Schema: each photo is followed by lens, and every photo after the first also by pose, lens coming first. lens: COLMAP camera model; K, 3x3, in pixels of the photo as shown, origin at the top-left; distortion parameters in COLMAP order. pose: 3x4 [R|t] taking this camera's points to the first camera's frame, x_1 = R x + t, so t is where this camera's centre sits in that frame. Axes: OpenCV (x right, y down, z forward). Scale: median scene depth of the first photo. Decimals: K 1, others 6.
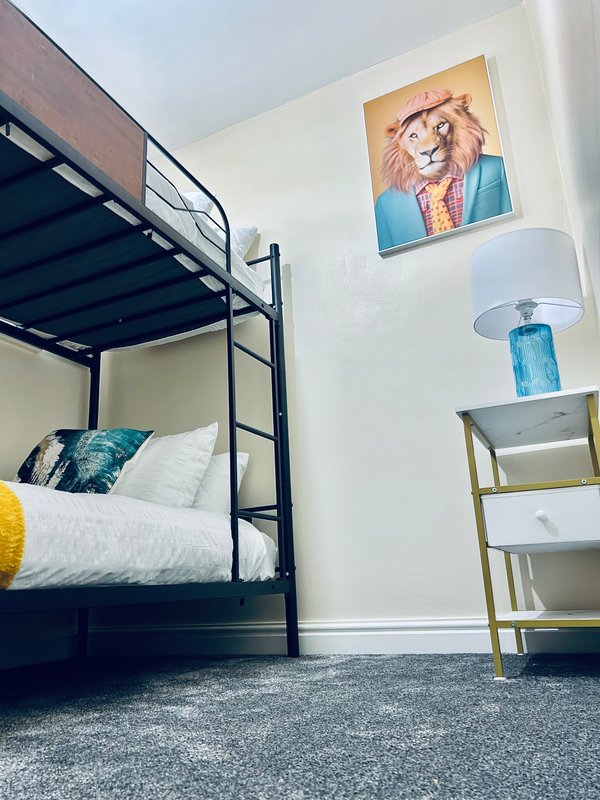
lens RADIAL K [[603.1, 0, 300.0], [0, 603.1, 400.0], [0, 0, 1]] dist [0.059093, -0.097227]
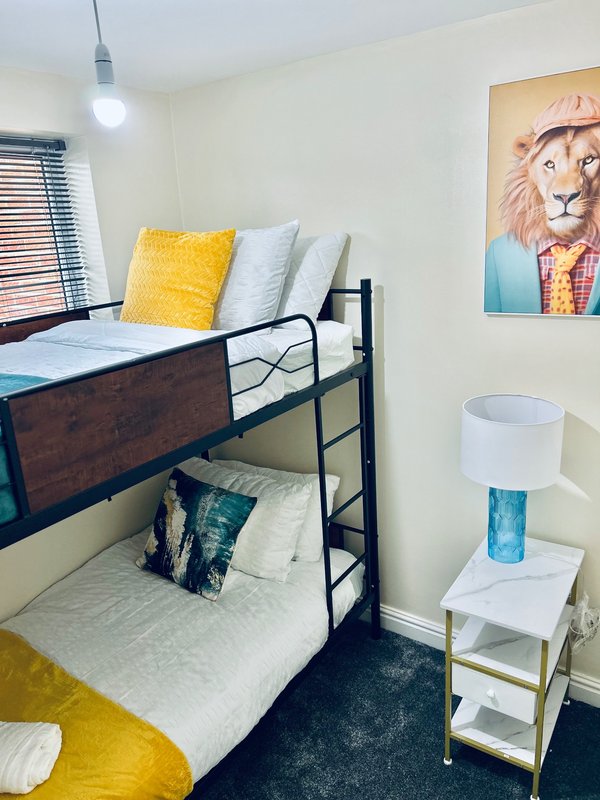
lens RADIAL K [[603.1, 0, 300.0], [0, 603.1, 400.0], [0, 0, 1]] dist [0.059093, -0.097227]
pose [[0.988870, 0.038960, -0.143592, -0.003348], [0.051222, 0.816965, 0.574408, -0.679363], [0.139688, -0.575370, 0.805876, 0.172457]]
